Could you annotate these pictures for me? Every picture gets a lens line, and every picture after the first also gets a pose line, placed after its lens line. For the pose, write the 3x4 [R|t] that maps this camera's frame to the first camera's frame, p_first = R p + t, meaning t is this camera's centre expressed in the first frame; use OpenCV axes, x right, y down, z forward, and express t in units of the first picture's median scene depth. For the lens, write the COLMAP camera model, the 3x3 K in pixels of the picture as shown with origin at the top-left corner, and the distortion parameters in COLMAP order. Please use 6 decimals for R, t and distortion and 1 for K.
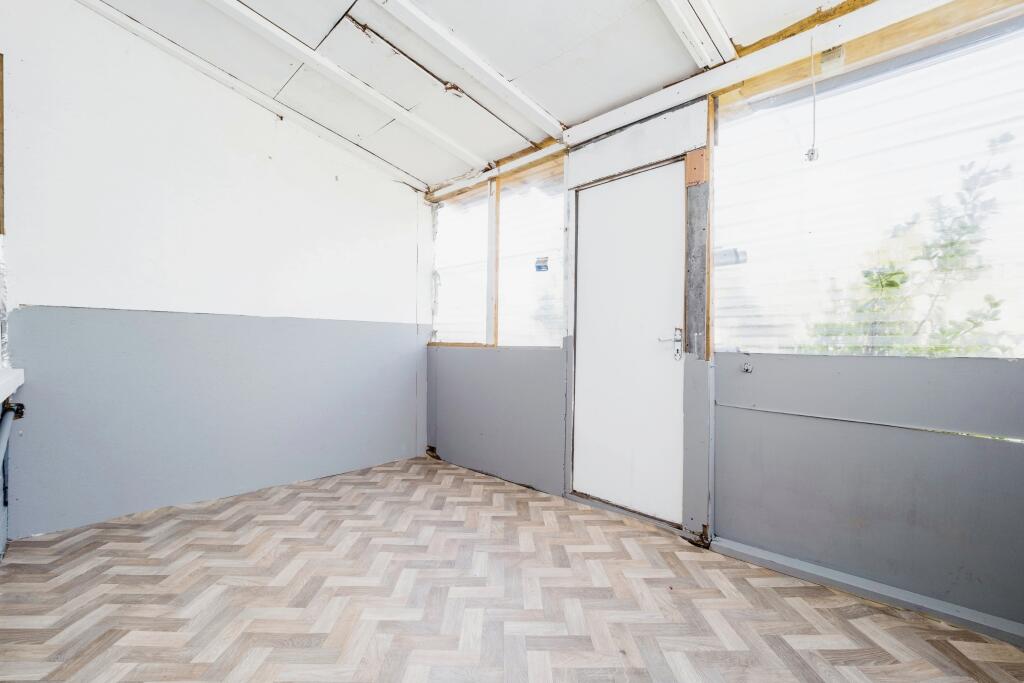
lens RADIAL K [[362.8, 0, 432.5], [0, 362.8, 345.0], [0, 0, 1]] dist [0.037632, -0.016067]
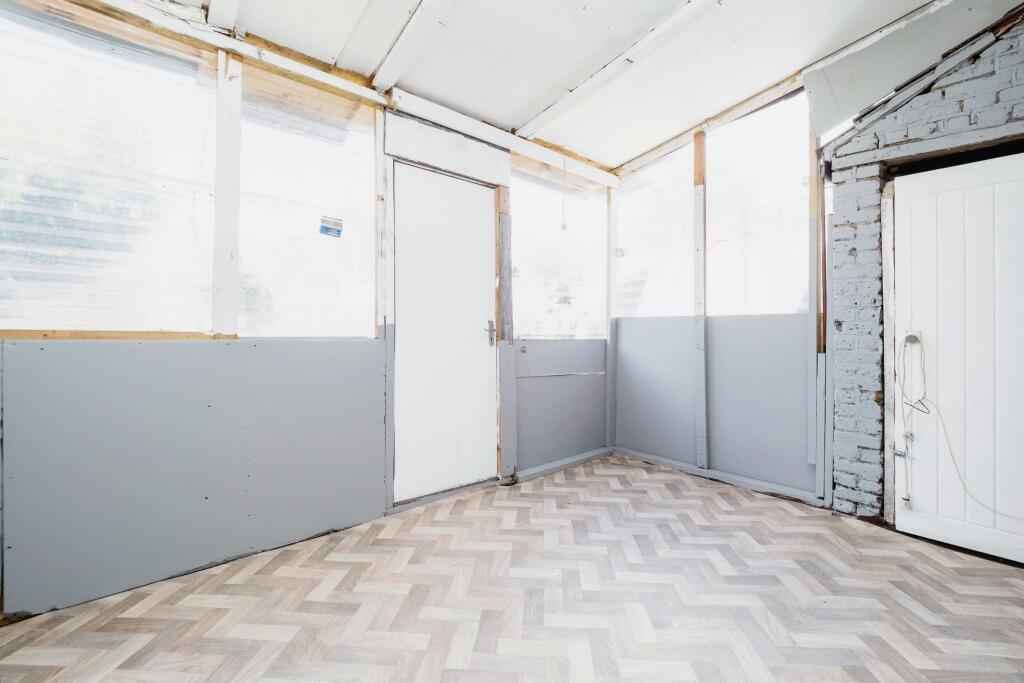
lens RADIAL K [[439.8, 0, 517.5], [0, 439.8, 340.5], [0, 0, 1]] dist [-0.011389, 0.000464]
pose [[0.075878, -0.018568, 0.996944, -0.789293], [0.001283, 0.999828, 0.018524, -0.011628], [-0.997116, -0.000126, 0.075889, 0.777784]]
